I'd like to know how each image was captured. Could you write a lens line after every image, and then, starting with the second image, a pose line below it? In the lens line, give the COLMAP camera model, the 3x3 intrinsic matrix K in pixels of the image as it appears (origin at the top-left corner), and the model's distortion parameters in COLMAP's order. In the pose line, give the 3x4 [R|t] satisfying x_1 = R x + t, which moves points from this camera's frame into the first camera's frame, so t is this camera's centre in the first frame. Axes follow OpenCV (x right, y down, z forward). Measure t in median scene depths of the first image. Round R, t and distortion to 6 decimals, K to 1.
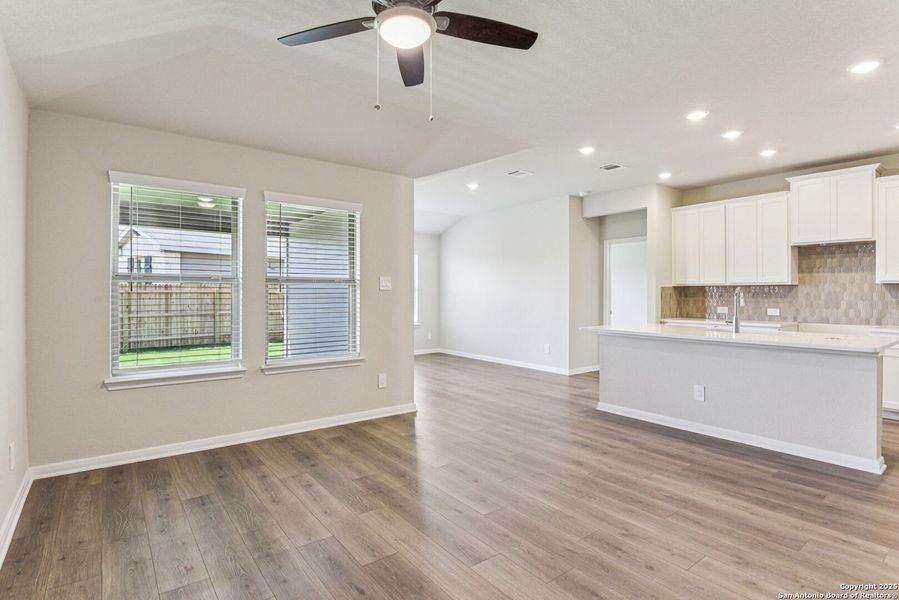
lens RADIAL K [[451.7, 0, 446.0], [0, 451.7, 295.6], [0, 0, 1]] dist [-0.004100, -0.012116]
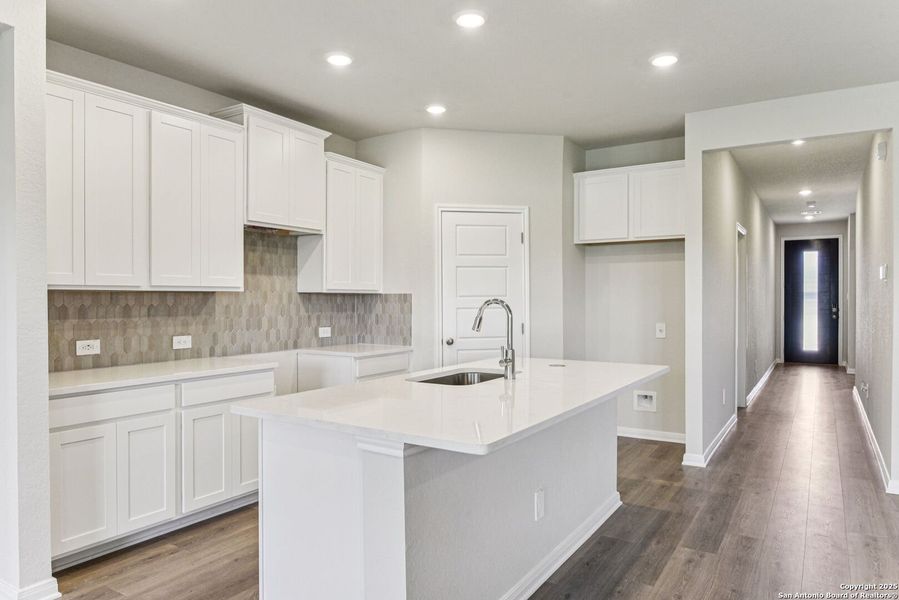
lens RADIAL K [[585.2, 0, 446.3], [0, 585.2, 302.9], [0, 0, 1]] dist [-0.016785, -0.003031]
pose [[-0.335270, -0.006747, 0.942098, -0.025267], [0.004534, 0.999951, 0.008775, -0.018545], [-0.942111, 0.007213, -0.335223, 1.191868]]
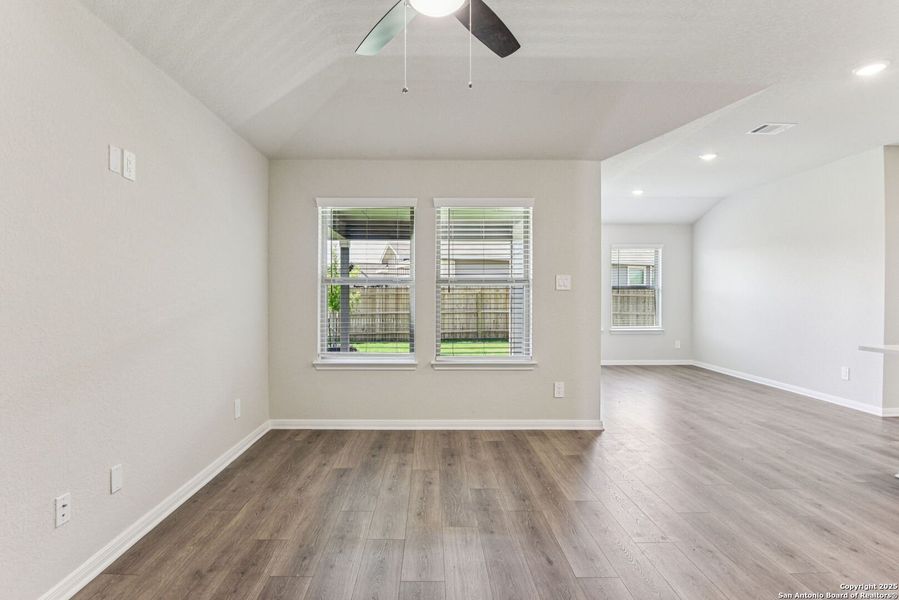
lens RADIAL K [[441.1, 0, 430.6], [0, 441.1, 298.3], [0, 0, 1]] dist [-0.018520, -0.001671]
pose [[0.796317, 0.004459, -0.604863, 0.190538], [-0.001992, 0.999987, 0.004749, 0.000647], [0.604877, -0.002577, 0.796315, 0.139664]]
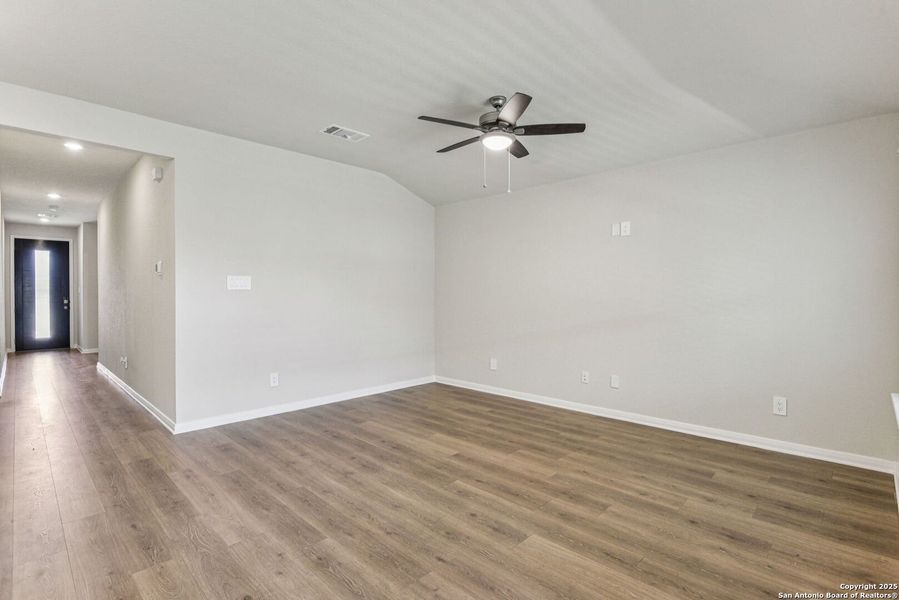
lens RADIAL K [[429.5, 0, 446.8], [0, 429.5, 296.7], [0, 0, 1]] dist [-0.015110, -0.001018]
pose [[-0.990346, 0.000887, -0.138614, 0.150067], [-0.000180, 0.999970, 0.007689, -0.001660], [0.138617, 0.007640, -0.990317, 1.185693]]
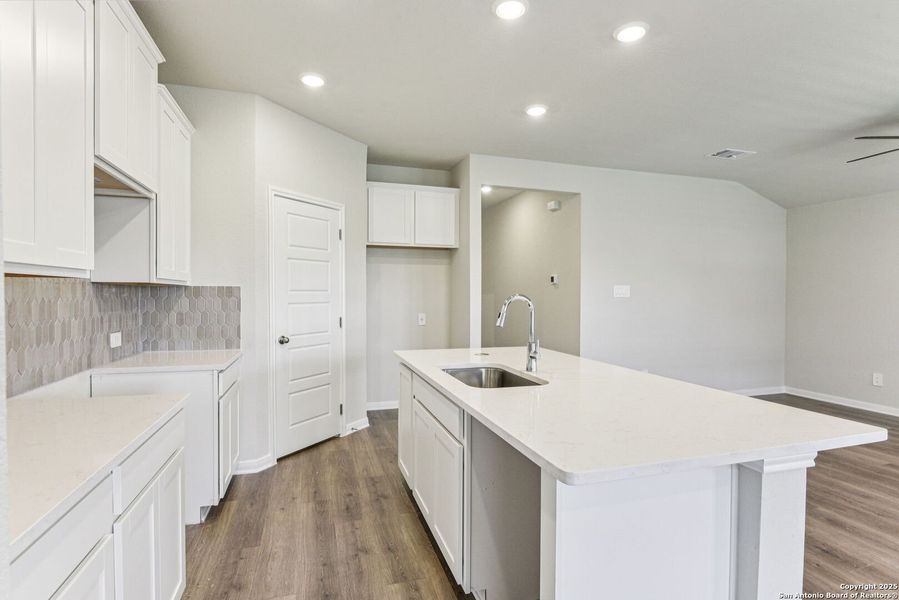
lens RADIAL K [[447.0, 0, 449.5], [0, 447.0, 300.0], [0, 0, 1]] dist [-0.004721, -0.001785]
pose [[-0.939393, -0.009963, 0.342698, 0.489222], [-0.004867, 0.999864, 0.015726, -0.018104], [-0.342808, 0.013105, -0.939314, 1.439757]]
